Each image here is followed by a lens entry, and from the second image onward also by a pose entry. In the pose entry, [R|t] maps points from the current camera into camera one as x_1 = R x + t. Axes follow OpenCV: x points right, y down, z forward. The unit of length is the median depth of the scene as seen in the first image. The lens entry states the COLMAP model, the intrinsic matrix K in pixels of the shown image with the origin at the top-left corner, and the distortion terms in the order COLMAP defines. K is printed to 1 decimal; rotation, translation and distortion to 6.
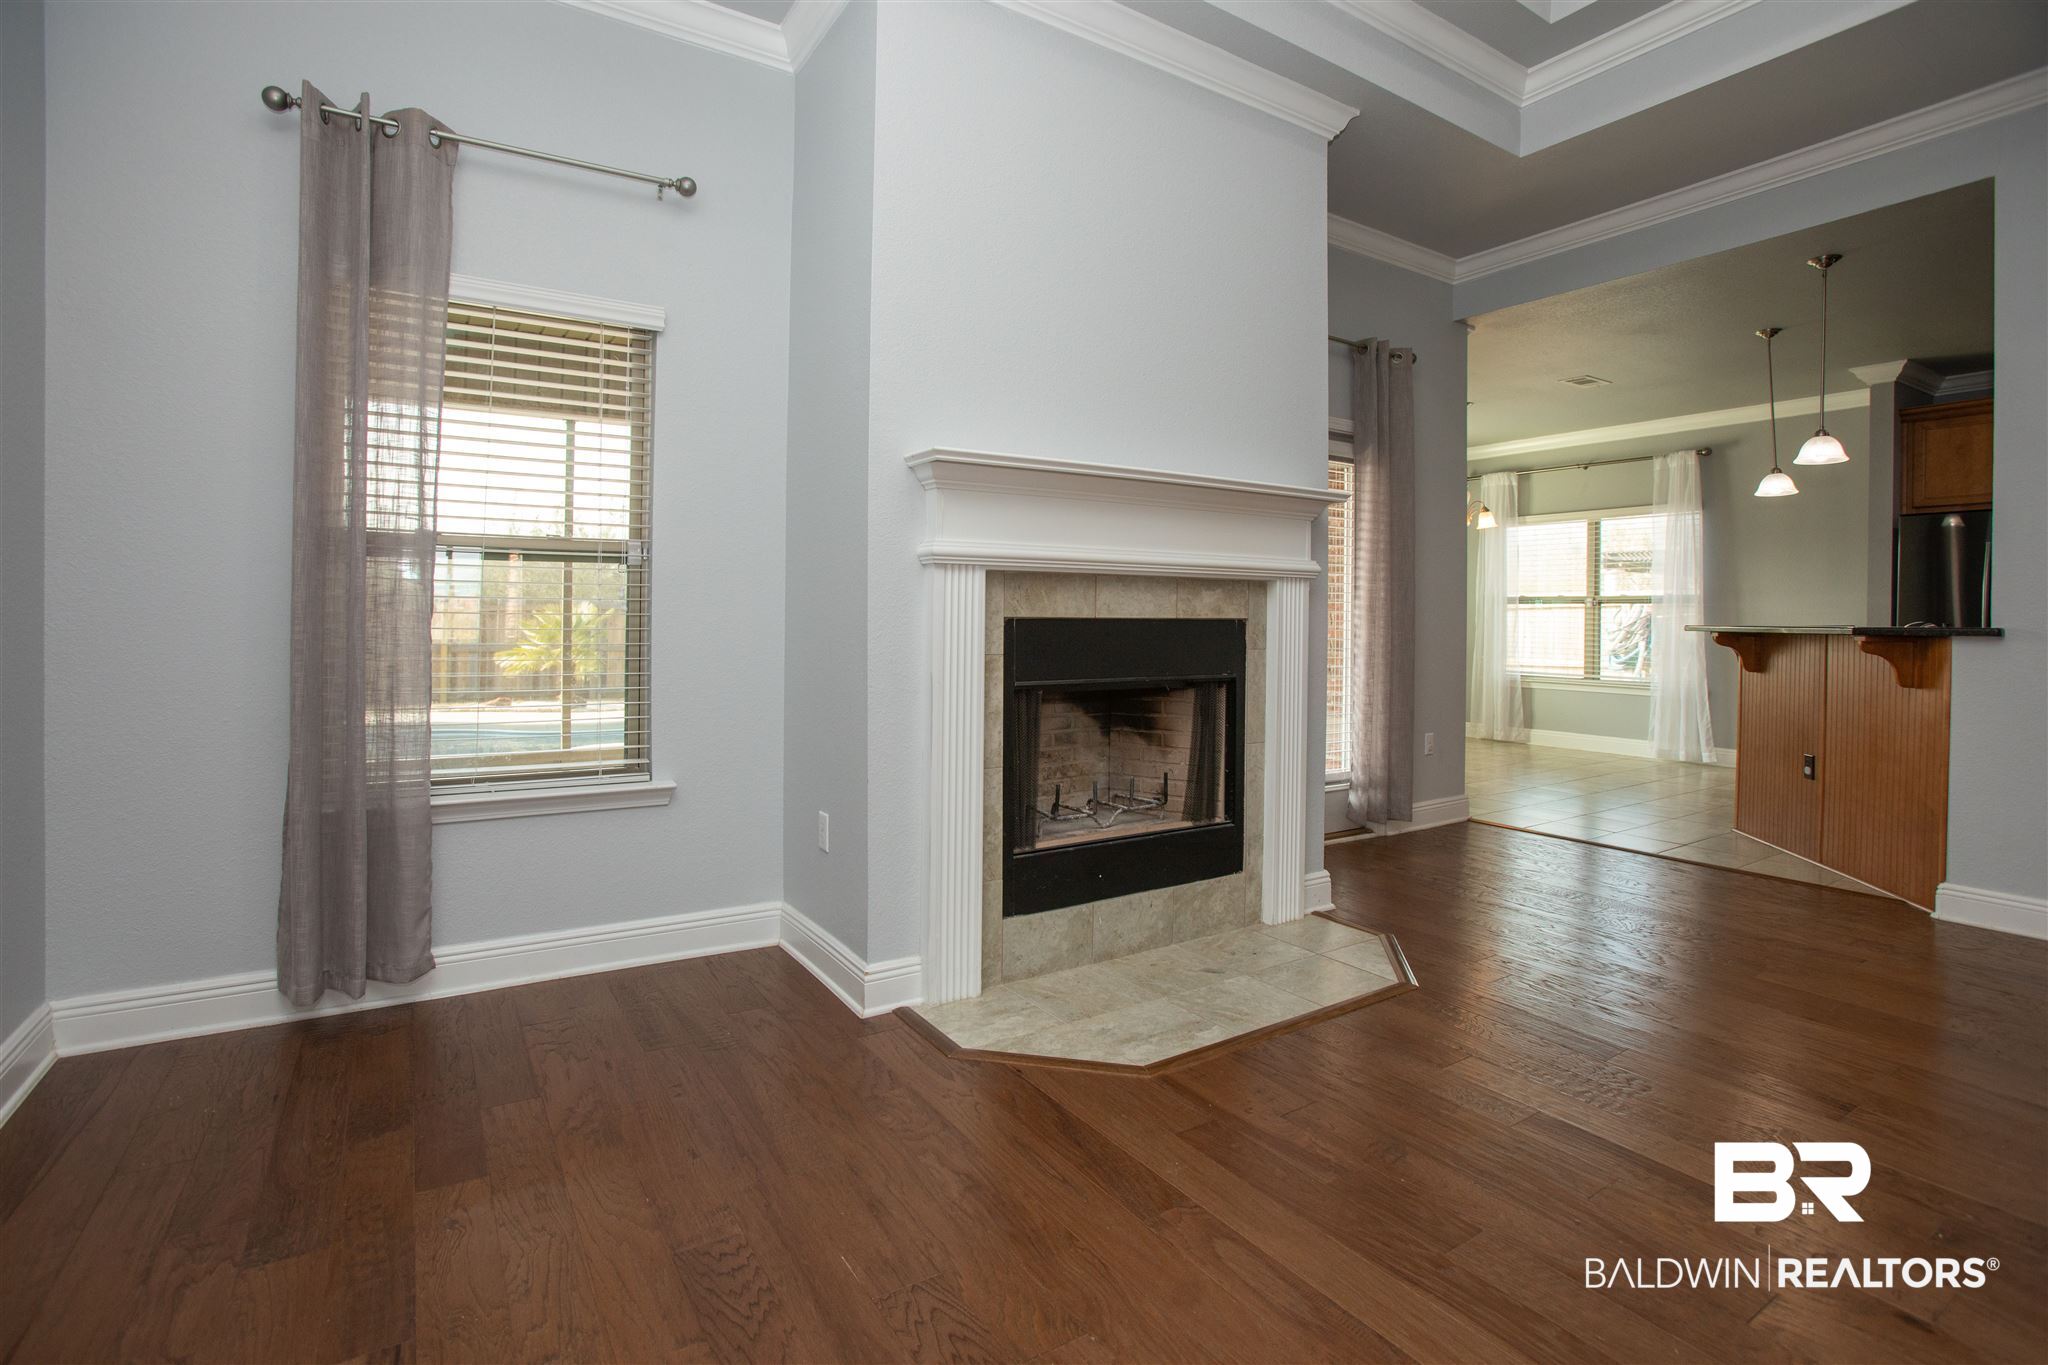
lens RADIAL K [[967.0, 0, 1026.1], [0, 967.0, 630.2], [0, 0, 1]] dist [-0.078321, 0.030936]
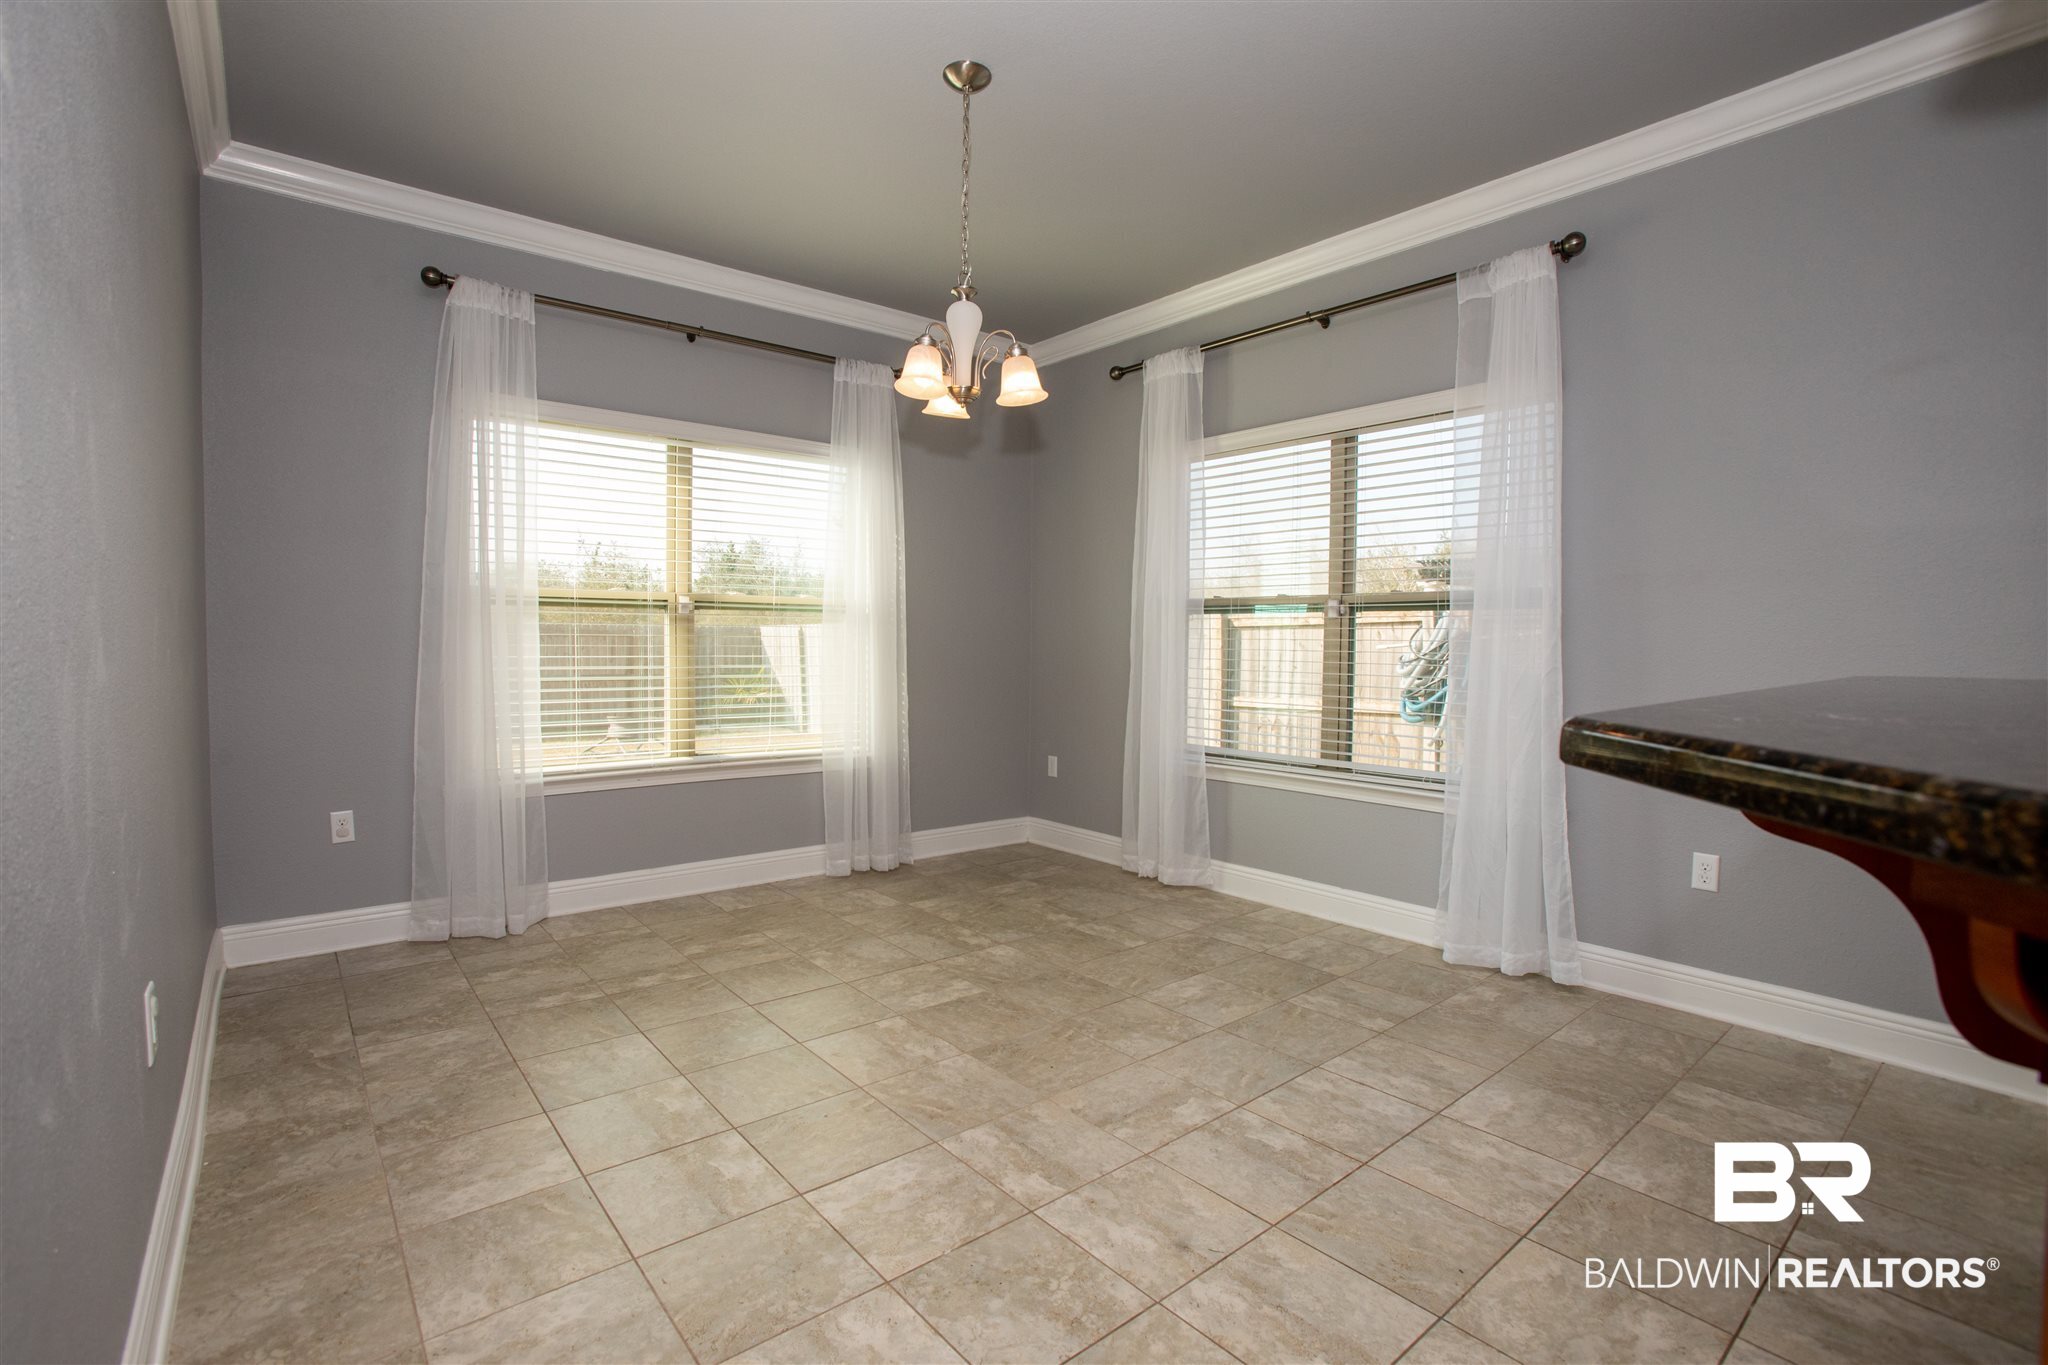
lens RADIAL K [[953.1, 0, 1020.5], [0, 953.1, 652.9], [0, 0, 1]] dist [-0.094270, 0.051999]
pose [[0.991486, 0.000622, 0.130215, 0.366546], [-0.001750, 0.999962, 0.008546, -0.010105], [-0.130205, -0.008701, 0.991449, 0.531228]]
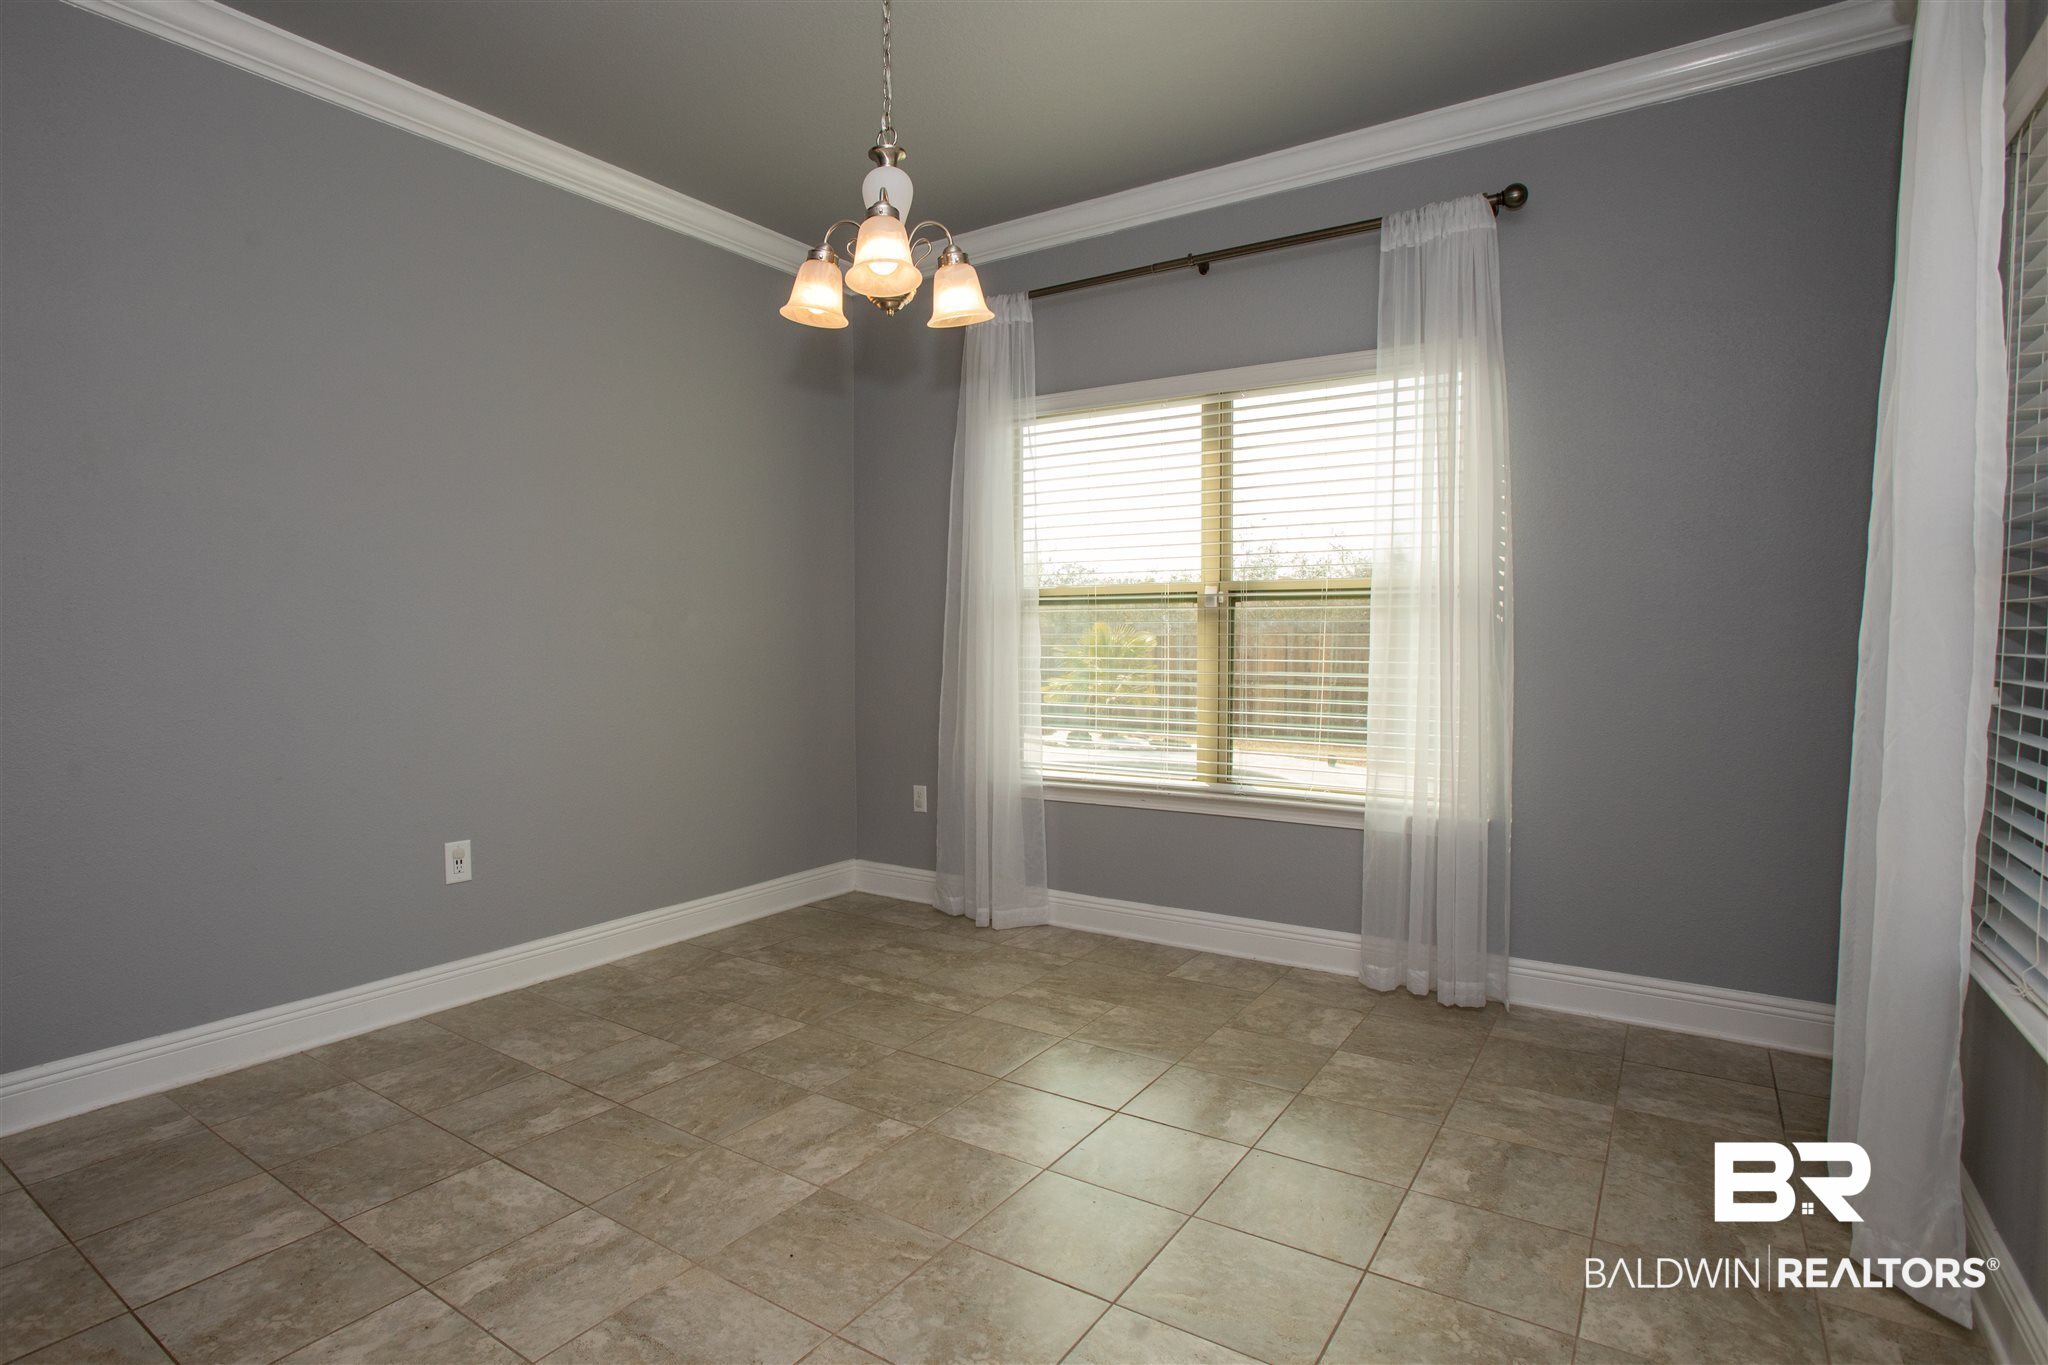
lens RADIAL K [[1042.2, 0, 902.3], [0, 1042.2, 672.9], [0, 0, 1]] dist [-0.084809, 0.042428]
pose [[0.369469, 0.025547, -0.928892, 0.626089], [-0.000034, 0.999622, 0.027479, -0.010371], [0.929243, -0.010122, 0.369330, 0.762786]]
